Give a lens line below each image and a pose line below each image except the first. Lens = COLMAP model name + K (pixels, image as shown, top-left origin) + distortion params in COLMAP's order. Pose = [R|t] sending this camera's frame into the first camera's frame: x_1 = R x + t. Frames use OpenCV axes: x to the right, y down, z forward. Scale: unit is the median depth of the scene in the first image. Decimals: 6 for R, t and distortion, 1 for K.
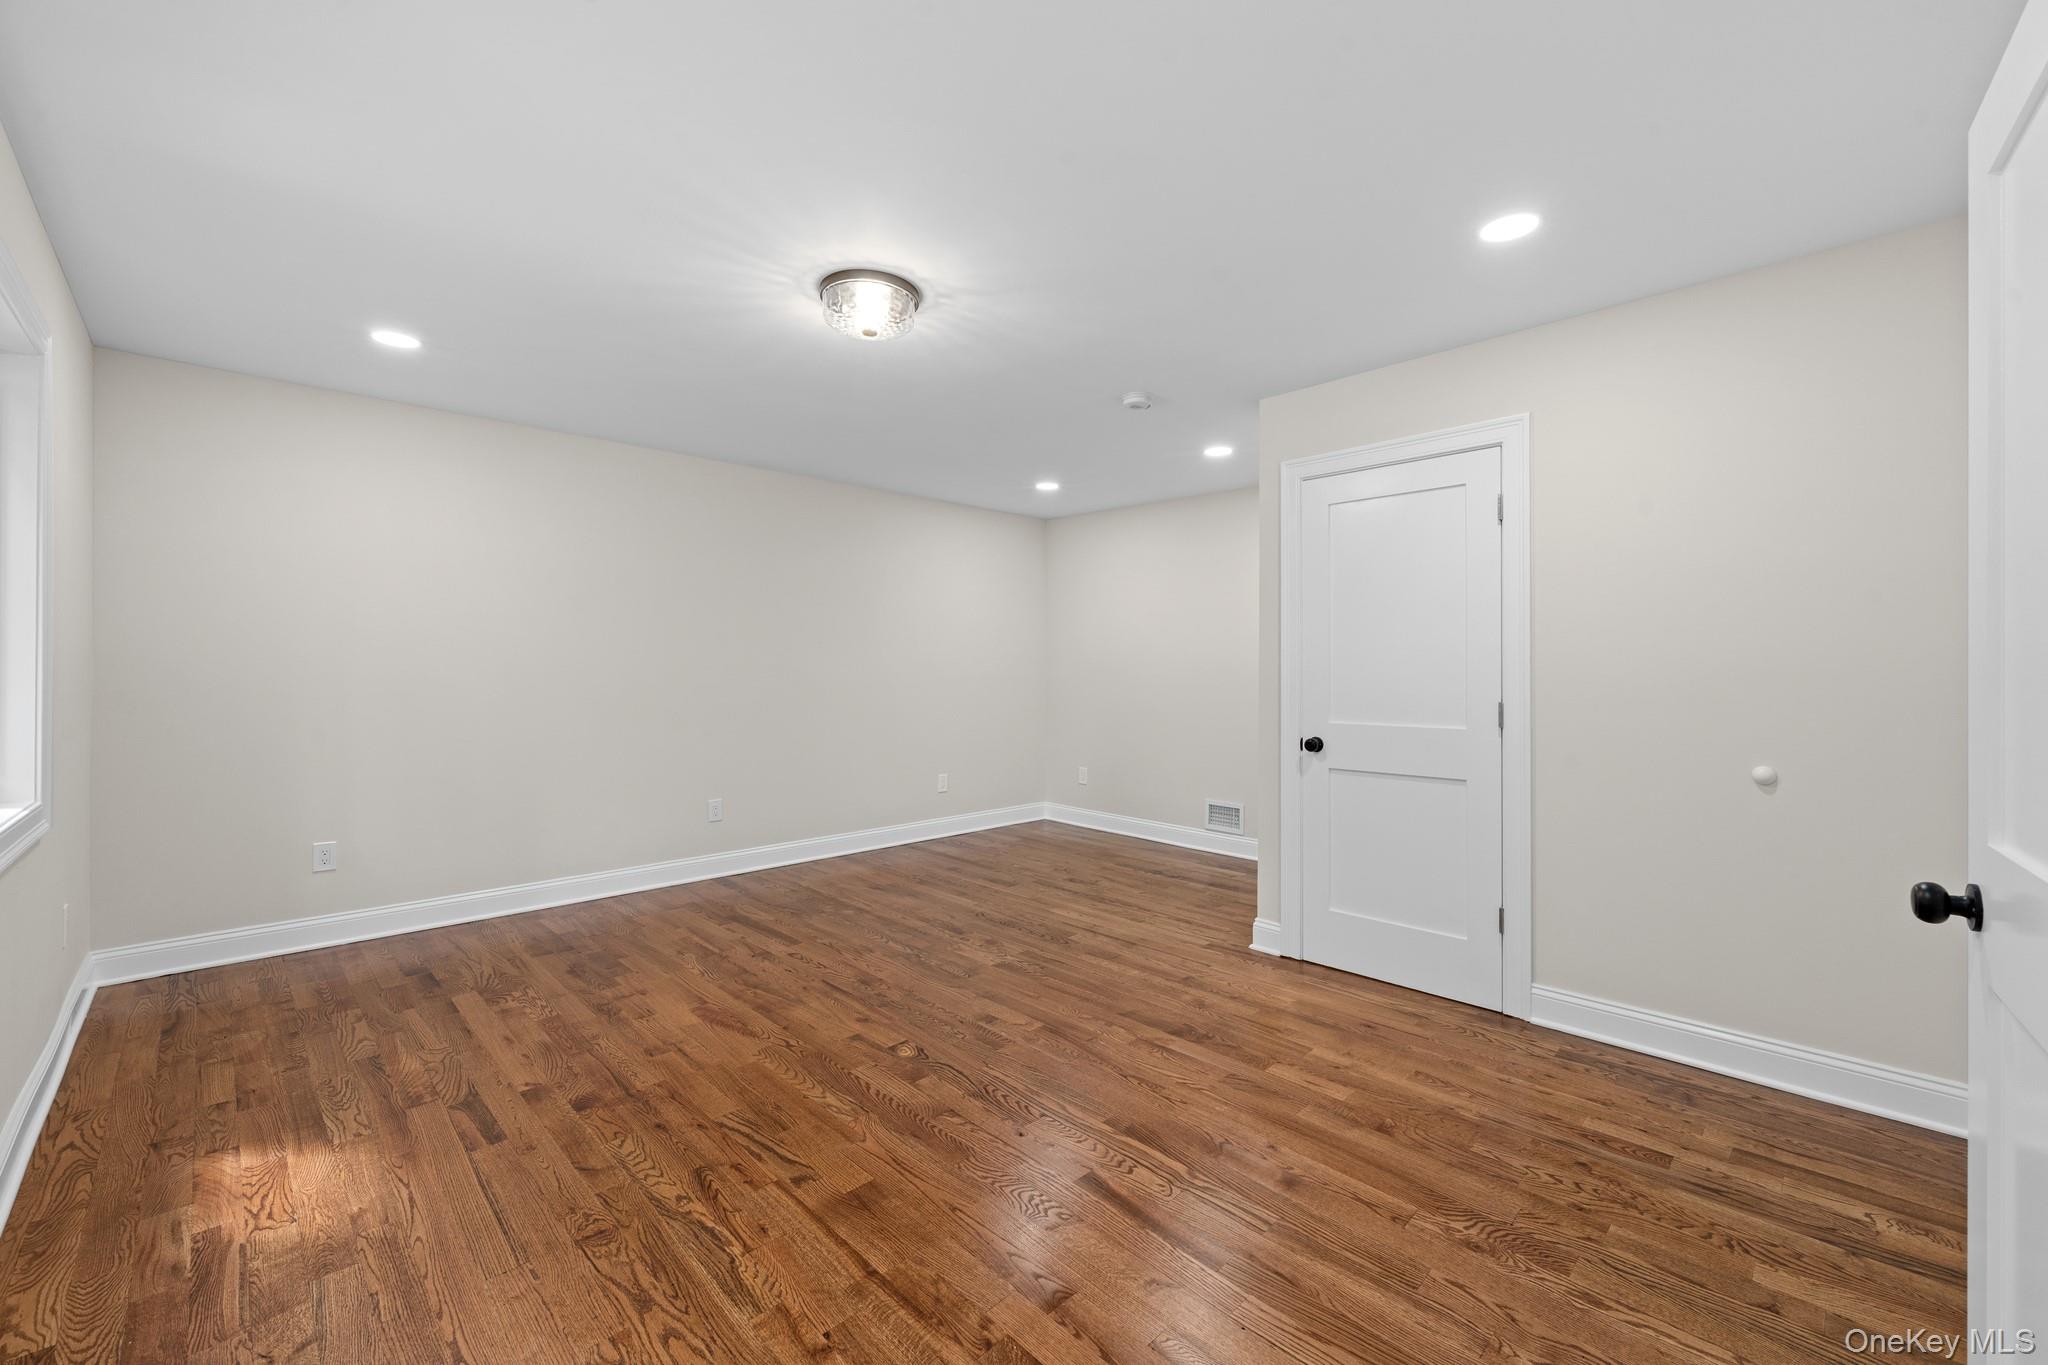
lens RADIAL K [[830.7, 0, 1022.8], [0, 830.7, 681.9], [0, 0, 1]] dist [-0.003803, -0.000463]
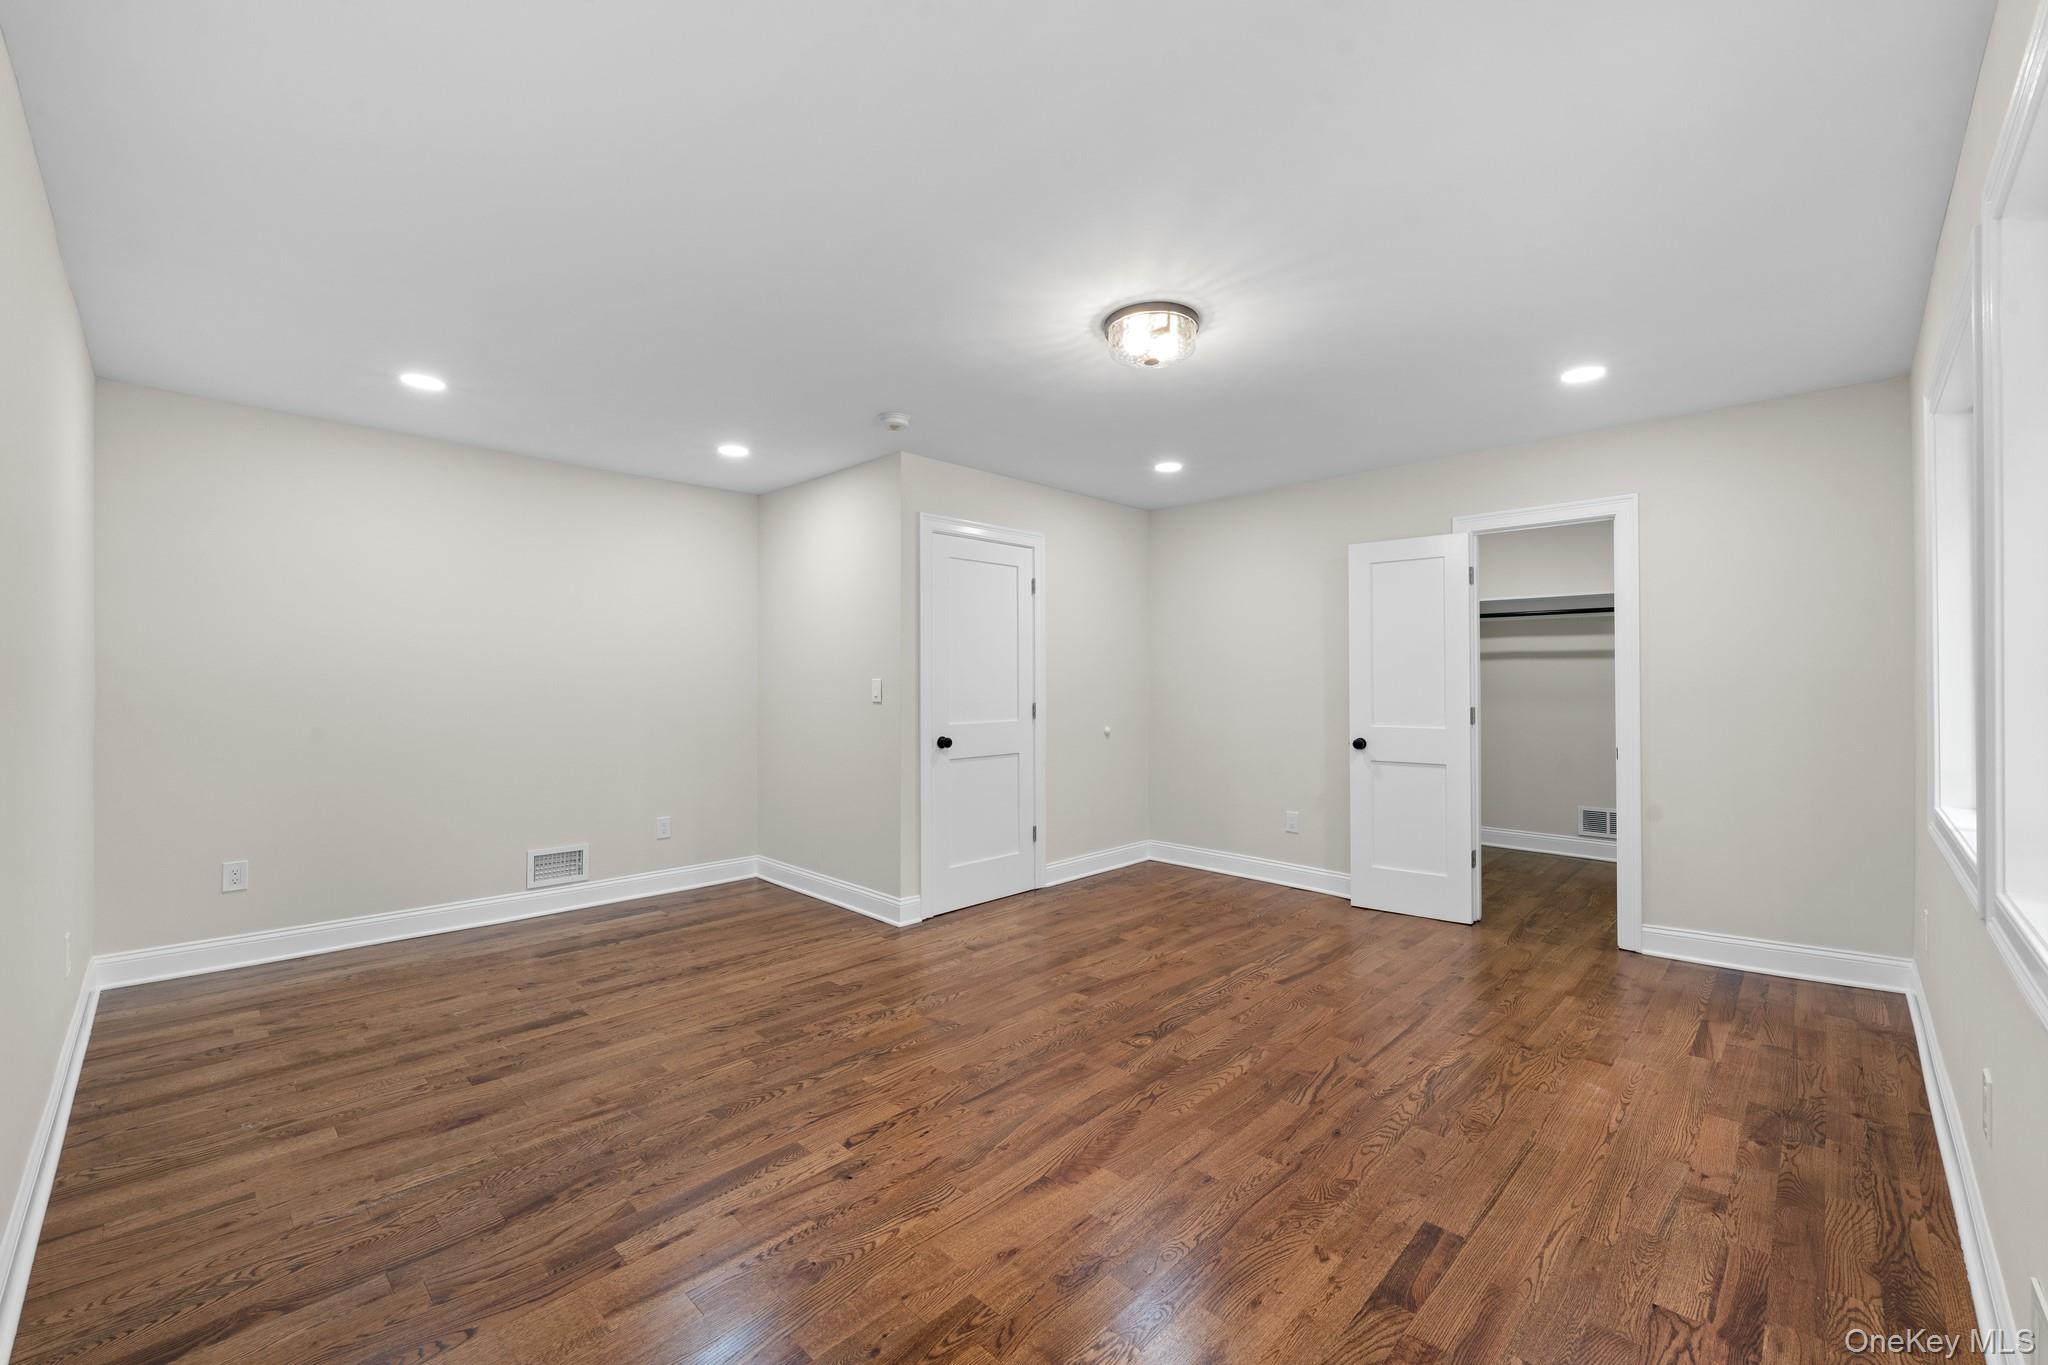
lens RADIAL K [[830.5, 0, 1034.4], [0, 830.5, 676.4], [0, 0, 1]] dist [-0.002730, -0.000806]
pose [[-0.032338, 0.001124, 0.999476, -1.050635], [0.015944, 0.999873, -0.000608, -0.026026], [-0.999350, 0.015916, -0.032352, 1.010274]]
